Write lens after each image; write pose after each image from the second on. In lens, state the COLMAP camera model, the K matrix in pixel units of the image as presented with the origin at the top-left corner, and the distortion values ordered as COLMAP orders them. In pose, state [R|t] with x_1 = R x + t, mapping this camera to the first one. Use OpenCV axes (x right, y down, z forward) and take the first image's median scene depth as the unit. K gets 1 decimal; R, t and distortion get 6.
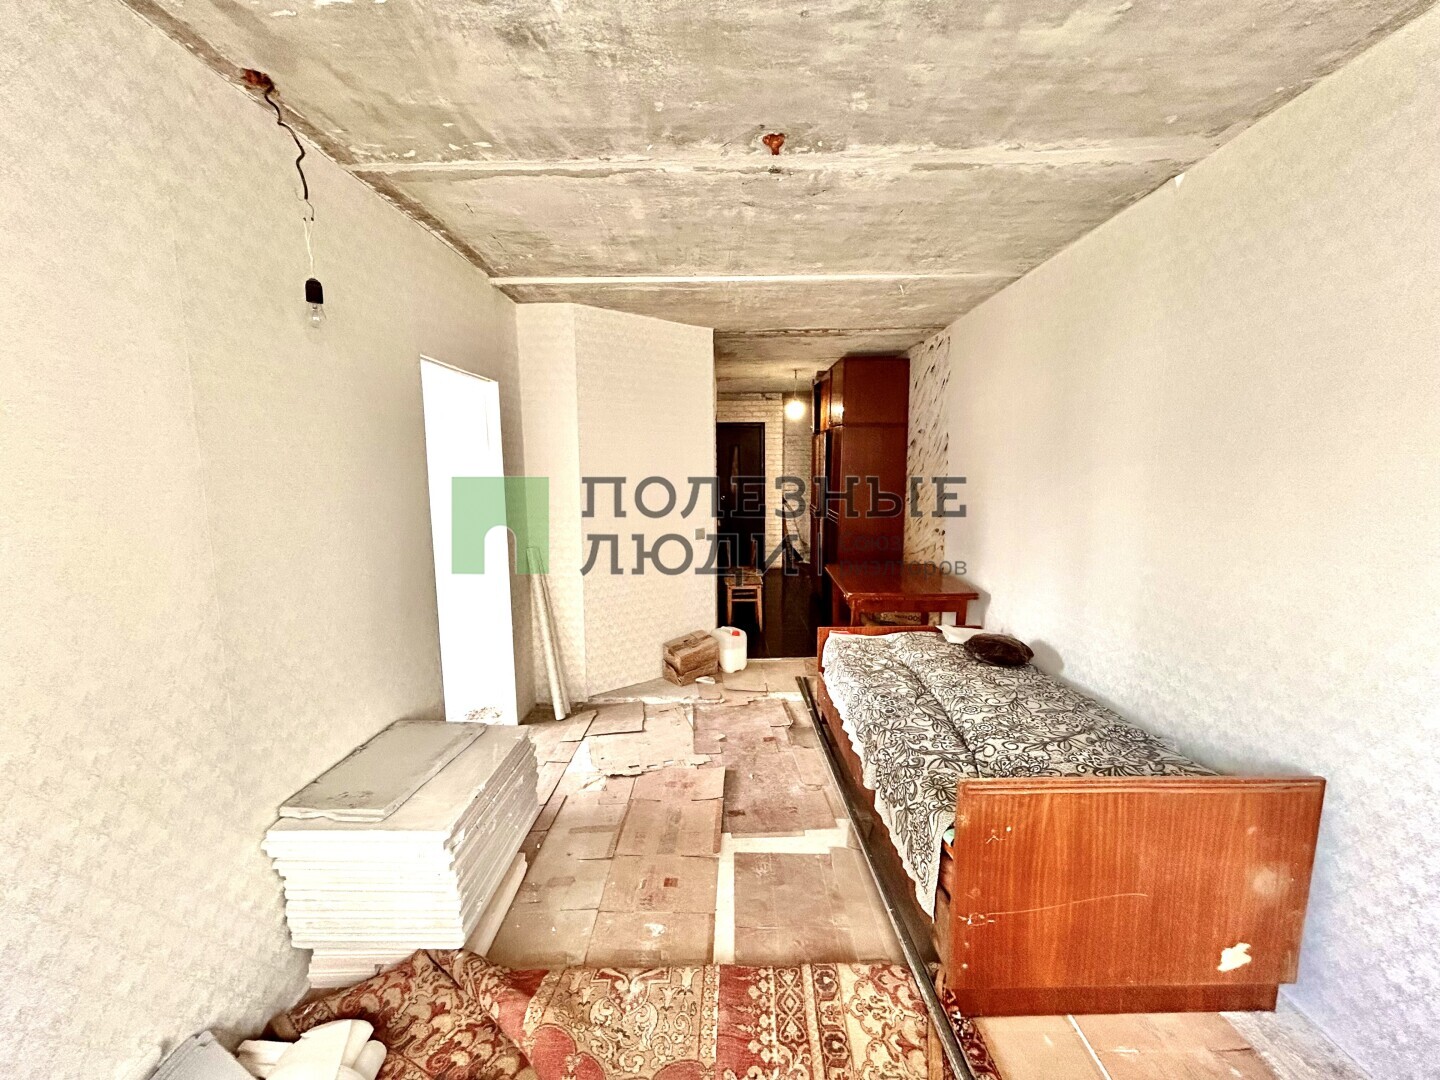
lens RADIAL K [[582.0, 0, 724.0], [0, 582.0, 537.1], [0, 0, 1]] dist [-0.000491, 0.000036]
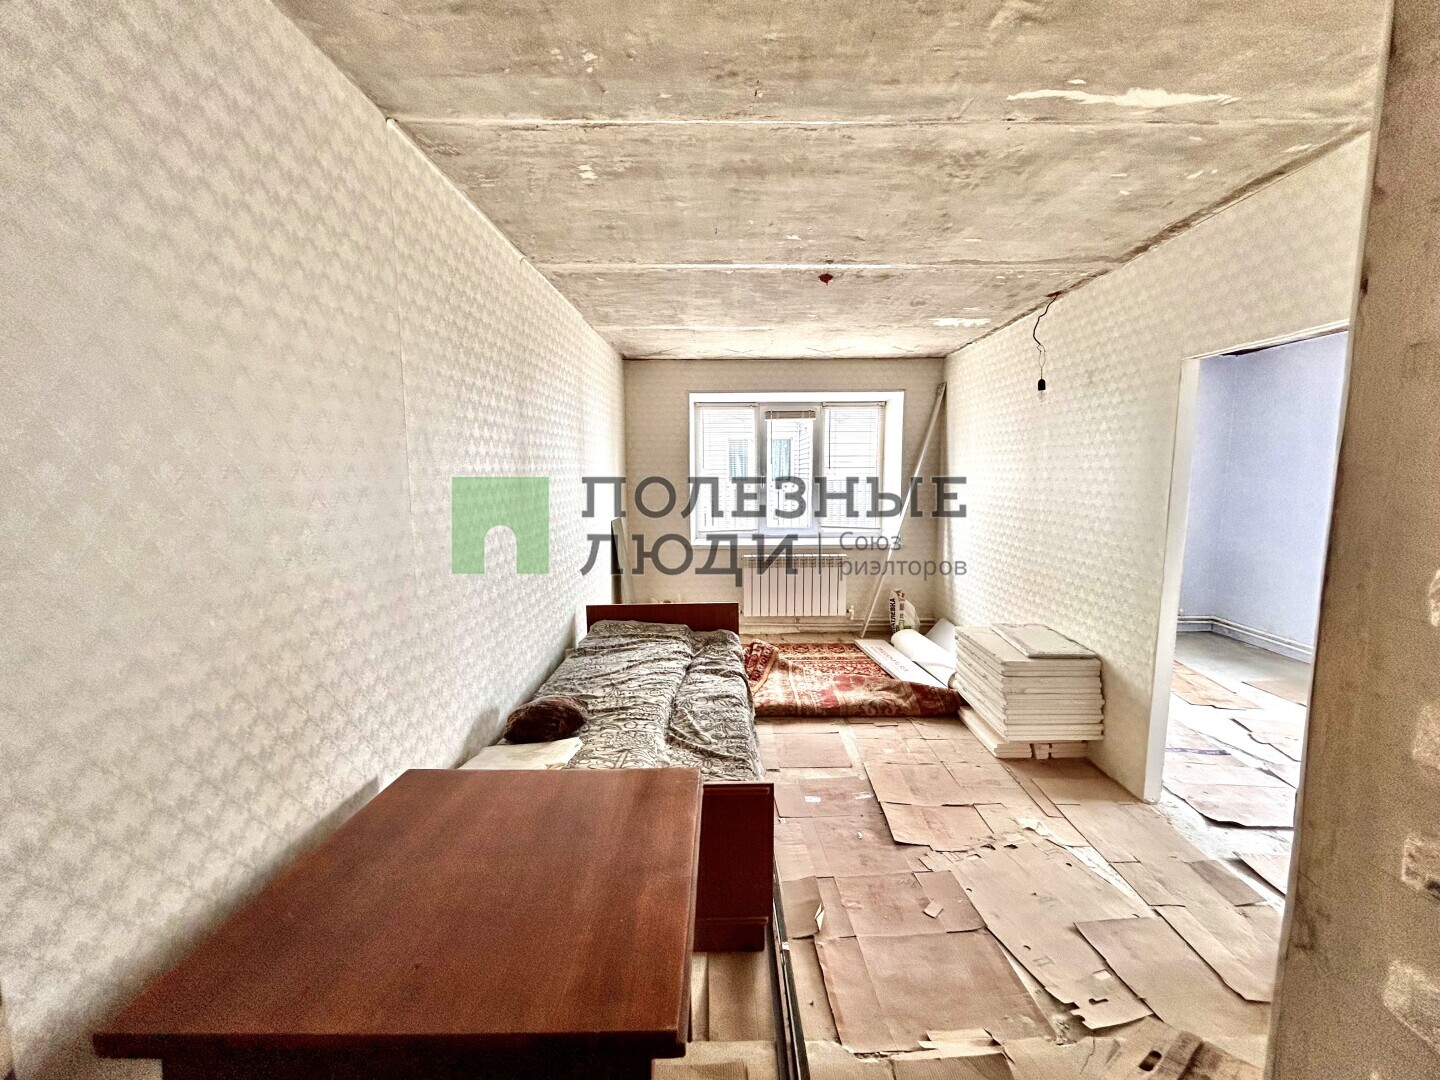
lens RADIAL K [[582.0, 0, 724.0], [0, 582.0, 537.1], [0, 0, 1]] dist [-0.000491, 0.000036]
pose [[-0.999877, 0.015695, 0.000674, 0.275639], [0.015410, 0.971550, 0.236332, -0.253285], [0.003055, 0.236313, -0.971672, 1.978475]]
